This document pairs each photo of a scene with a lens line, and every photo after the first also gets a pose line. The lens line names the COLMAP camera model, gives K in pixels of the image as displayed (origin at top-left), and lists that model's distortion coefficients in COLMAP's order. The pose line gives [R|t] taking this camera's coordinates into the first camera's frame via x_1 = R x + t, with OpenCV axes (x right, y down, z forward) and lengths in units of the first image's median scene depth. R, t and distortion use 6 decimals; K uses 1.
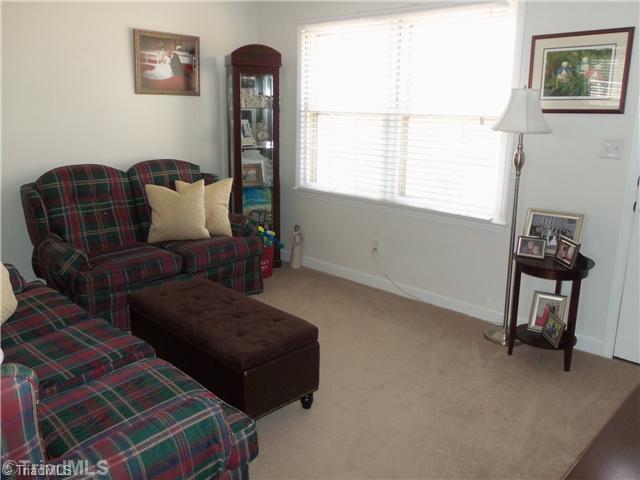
lens RADIAL K [[517.4, 0, 320.0], [0, 517.4, 240.0], [0, 0, 1]] dist [-0.046906, 0.002413]
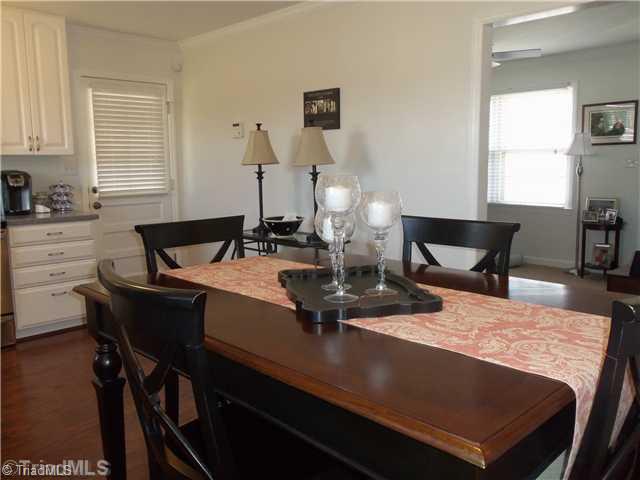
lens RADIAL K [[542.6, 0, 319.7], [0, 542.6, 228.6], [0, 0, 1]] dist [-0.005605, -0.006564]
pose [[0.999648, -0.012953, -0.023164, -0.508638], [0.009803, 0.991299, -0.131262, 0.299118], [0.024663, 0.130988, 0.991077, -0.933132]]
